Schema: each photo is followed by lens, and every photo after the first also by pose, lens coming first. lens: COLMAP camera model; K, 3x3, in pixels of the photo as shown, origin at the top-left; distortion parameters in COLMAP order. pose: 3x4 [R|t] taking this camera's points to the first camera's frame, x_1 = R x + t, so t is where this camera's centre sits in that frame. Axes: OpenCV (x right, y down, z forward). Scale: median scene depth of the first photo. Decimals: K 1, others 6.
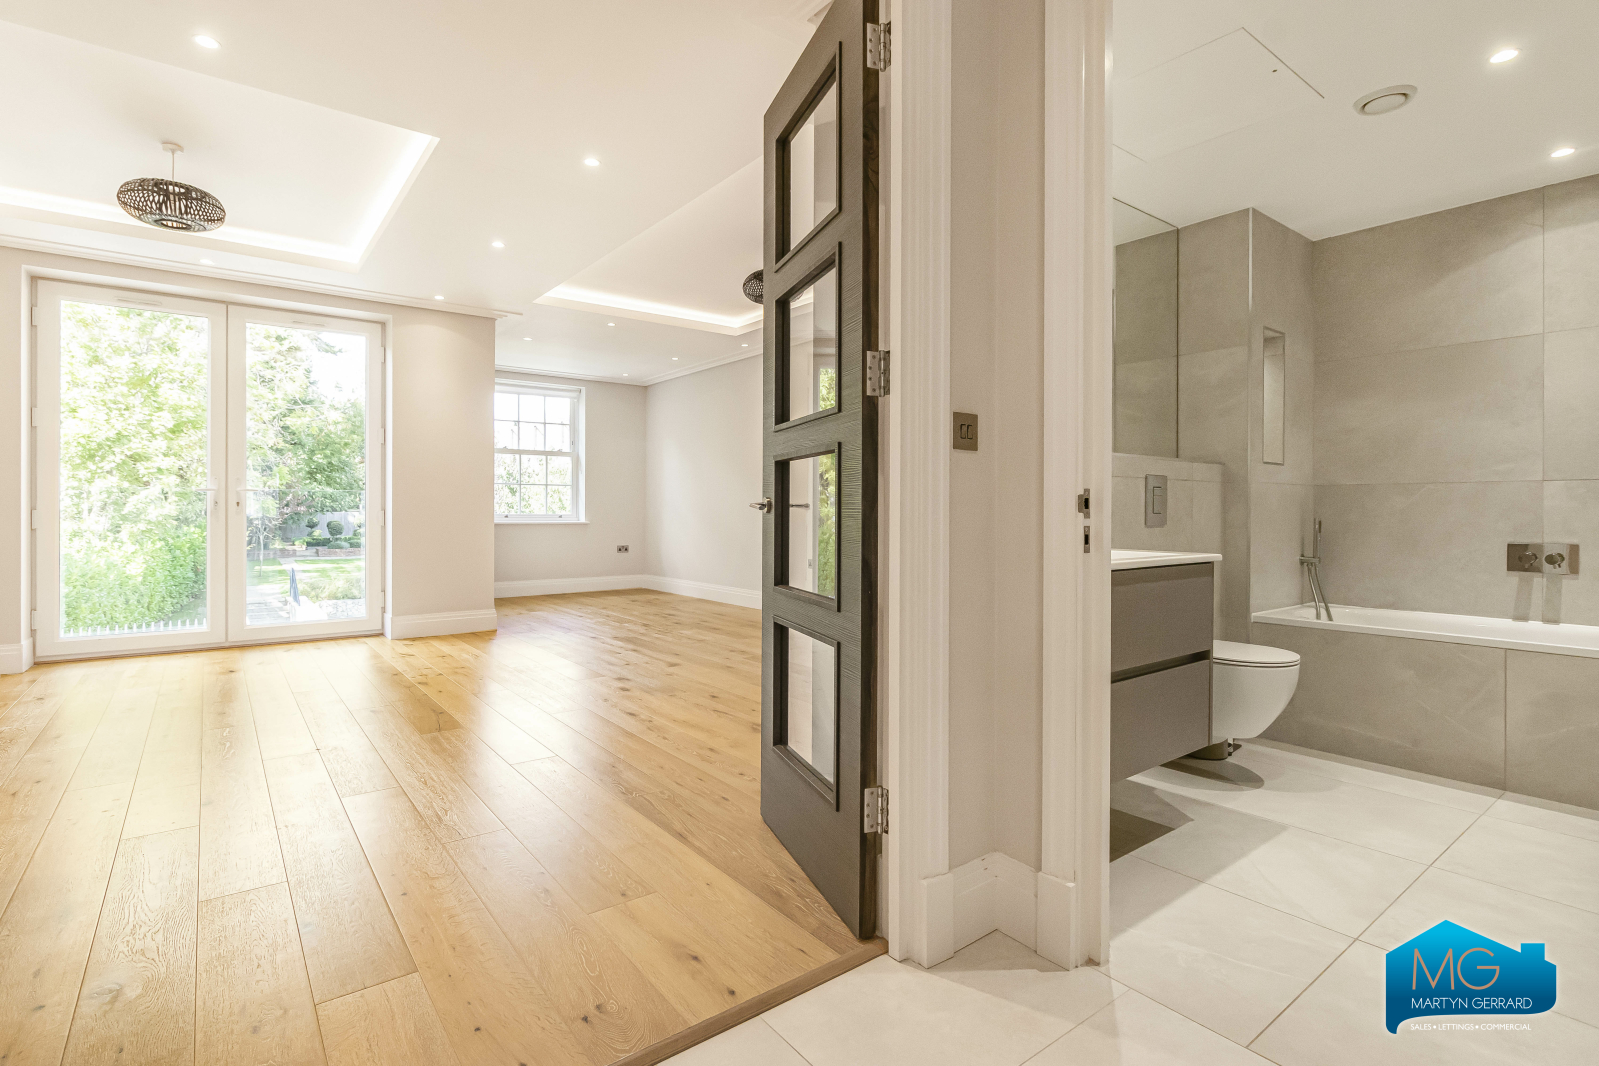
lens RADIAL K [[763.3, 0, 794.7], [0, 763.3, 512.2], [0, 0, 1]] dist [-0.007091, -0.001599]
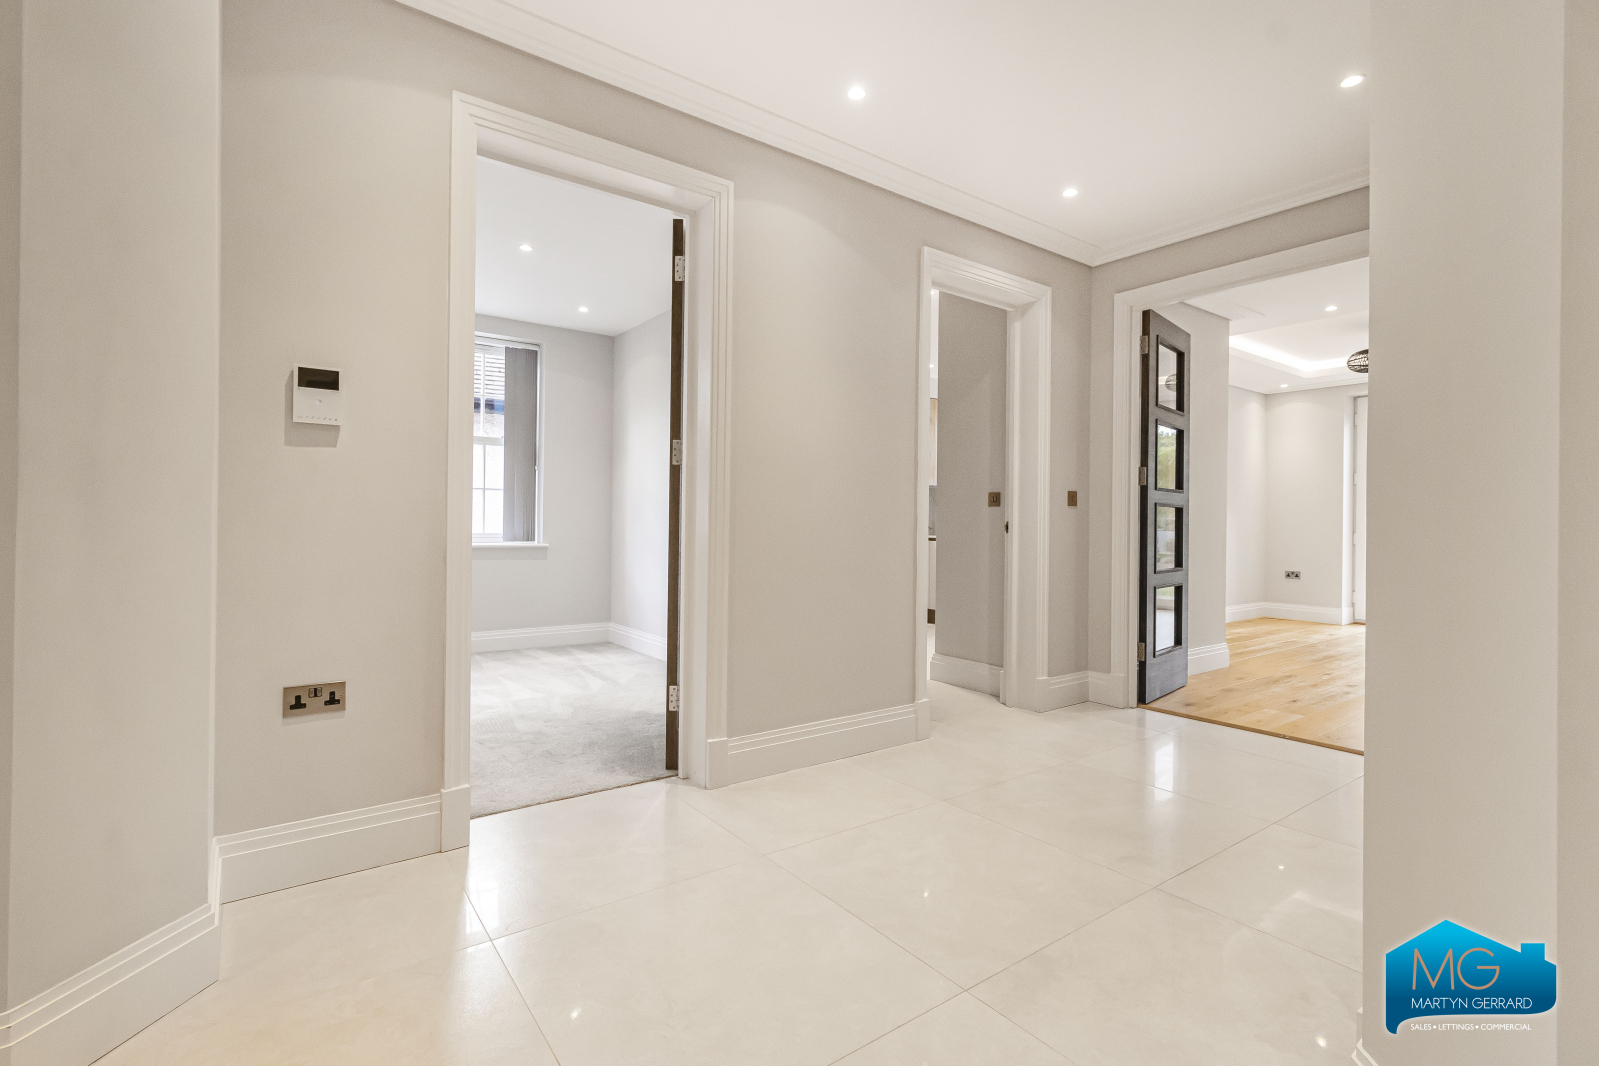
lens RADIAL K [[735.8, 0, 795.3], [0, 735.8, 518.8], [0, 0, 1]] dist [0.000690, 0.000420]
pose [[-0.027474, -0.007218, -0.999596, 0.537529], [-0.016119, 0.999847, -0.006777, -0.002449], [0.999493, 0.015926, -0.027586, -0.169864]]
